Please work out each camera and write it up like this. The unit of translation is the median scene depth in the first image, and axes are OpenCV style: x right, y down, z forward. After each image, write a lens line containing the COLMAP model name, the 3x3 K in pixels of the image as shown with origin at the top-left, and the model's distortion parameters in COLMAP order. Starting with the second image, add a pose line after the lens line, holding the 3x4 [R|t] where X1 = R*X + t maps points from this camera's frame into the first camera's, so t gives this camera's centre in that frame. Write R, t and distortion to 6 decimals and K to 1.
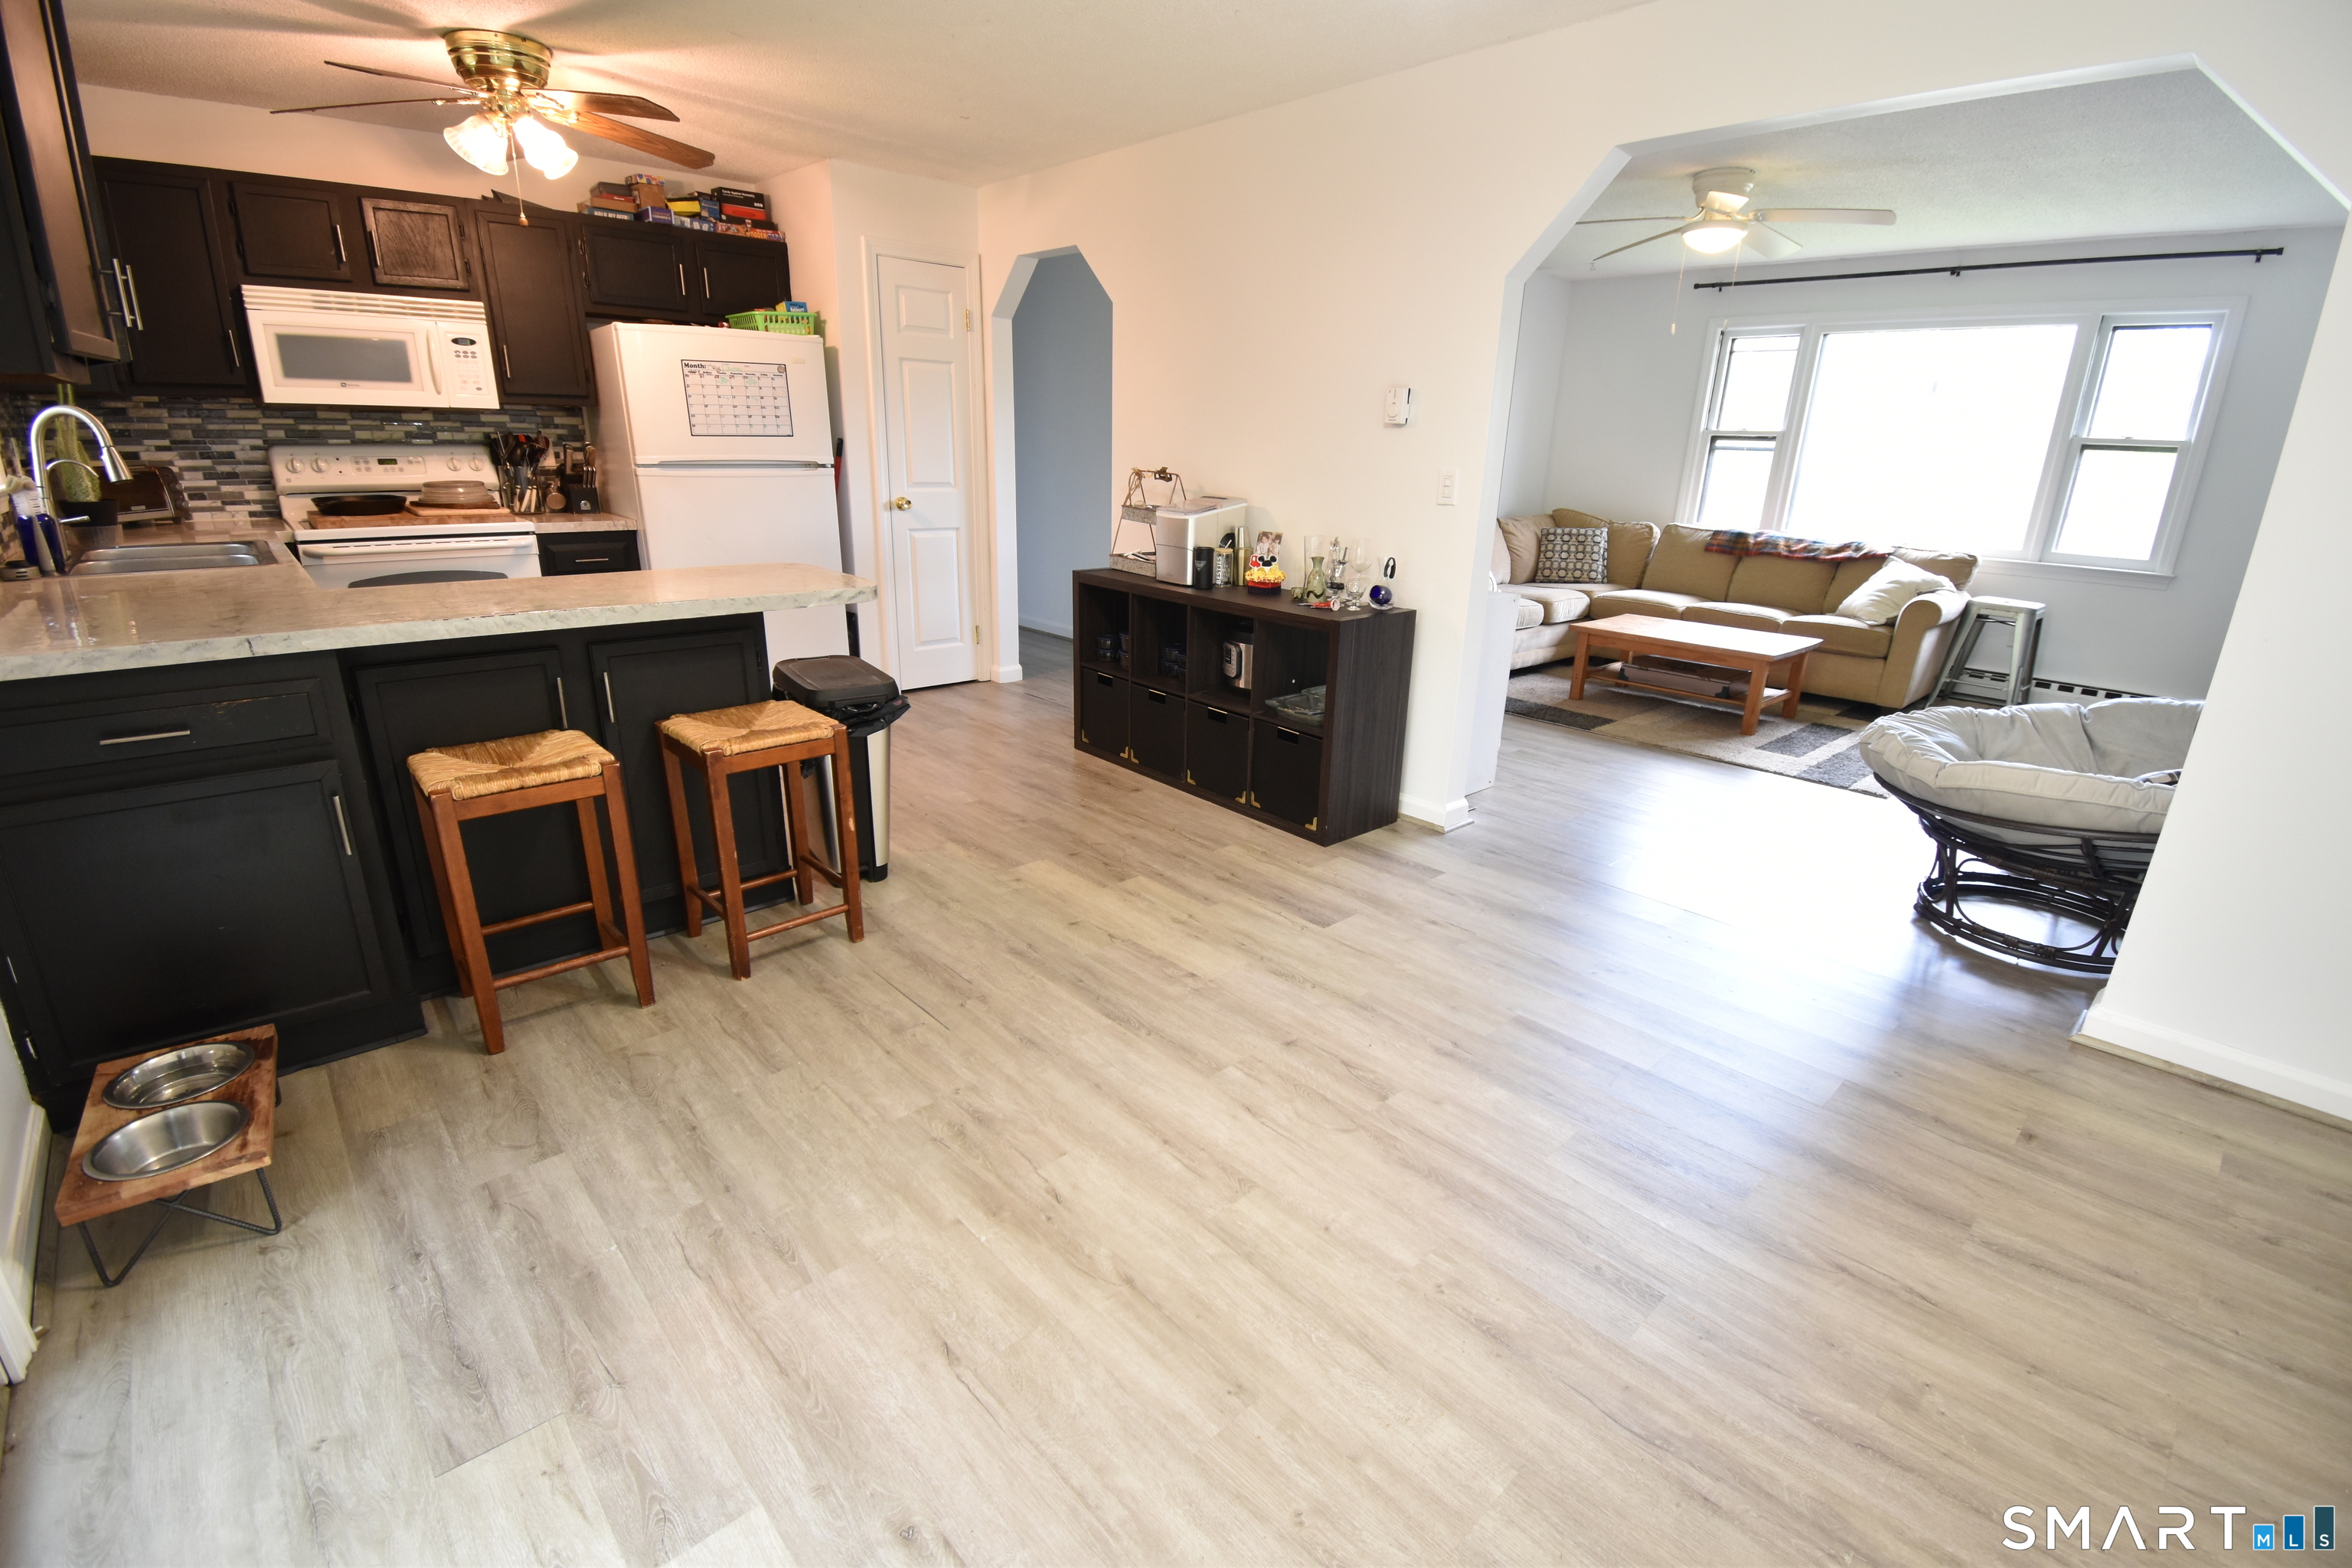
lens RADIAL K [[1038.5, 0, 1184.1], [0, 1038.5, 780.6], [0, 0, 1]] dist [0.024993, -0.029494]
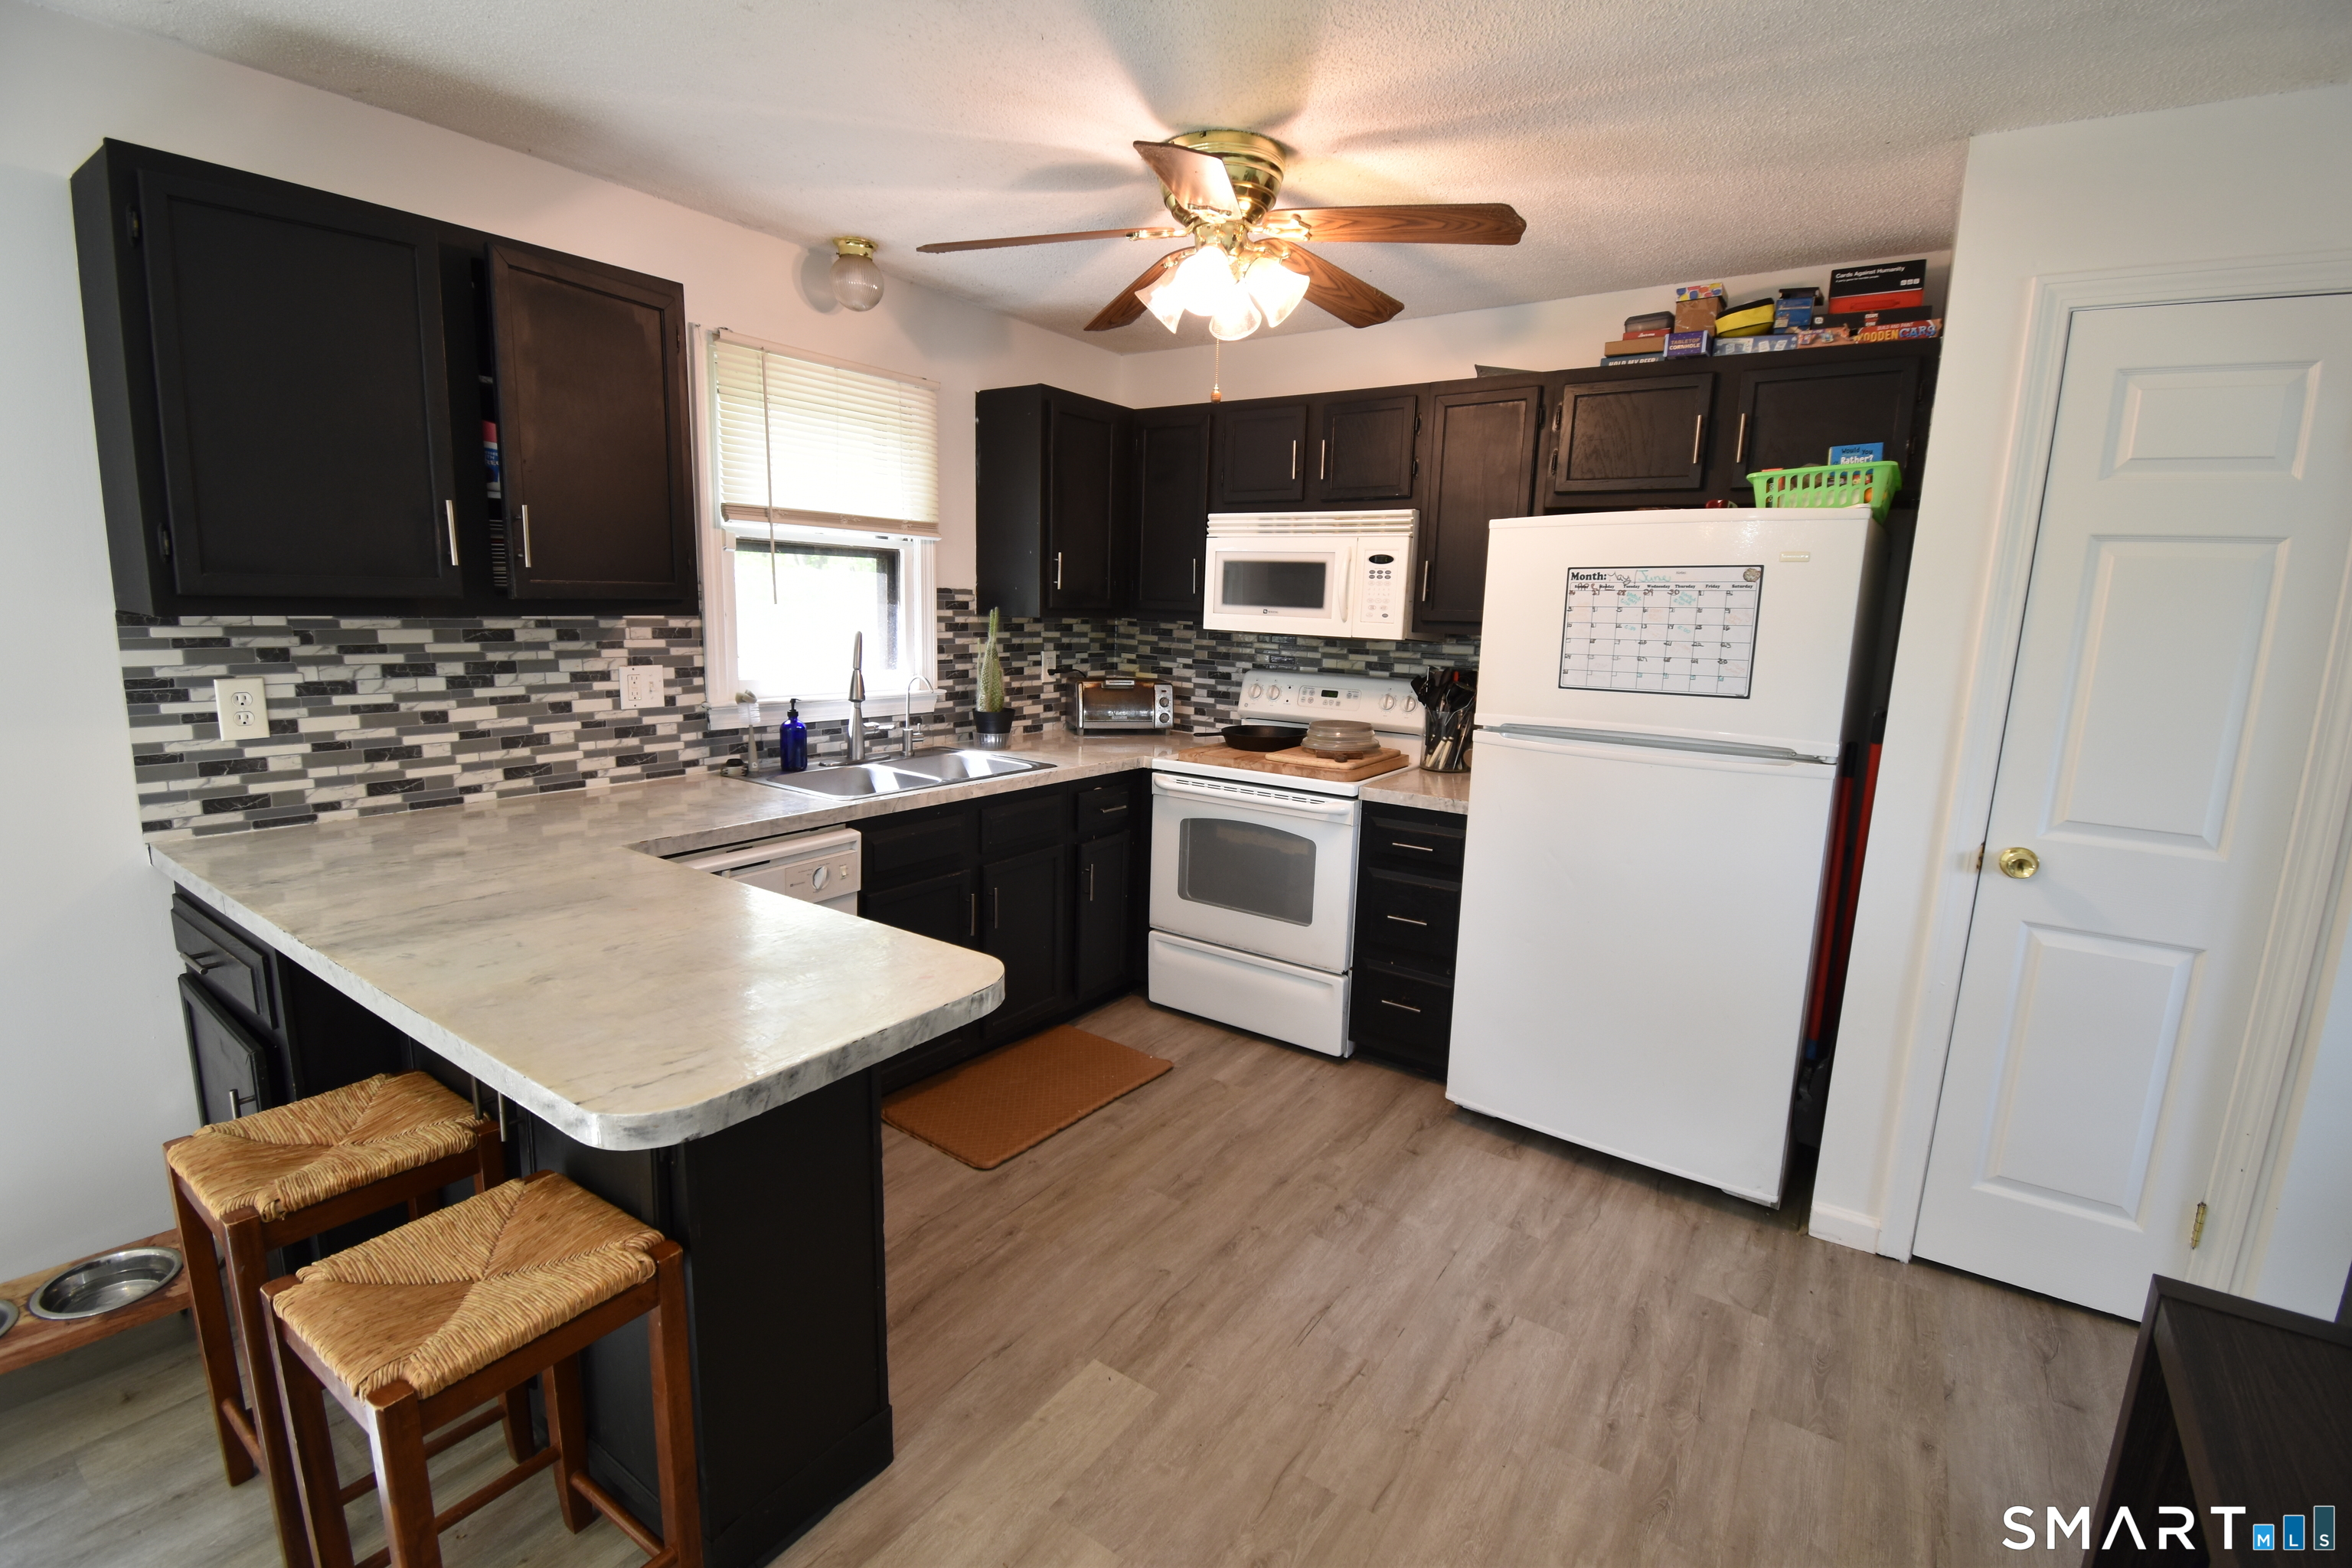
lens RADIAL K [[1038.5, 0, 1184.1], [0, 1038.5, 780.6], [0, 0, 1]] dist [0.024993, -0.029494]
pose [[0.228320, 0.149173, -0.962090, 0.080627], [-0.328048, 0.942193, 0.068236, -0.315769], [0.916654, 0.300032, 0.264058, 0.833040]]
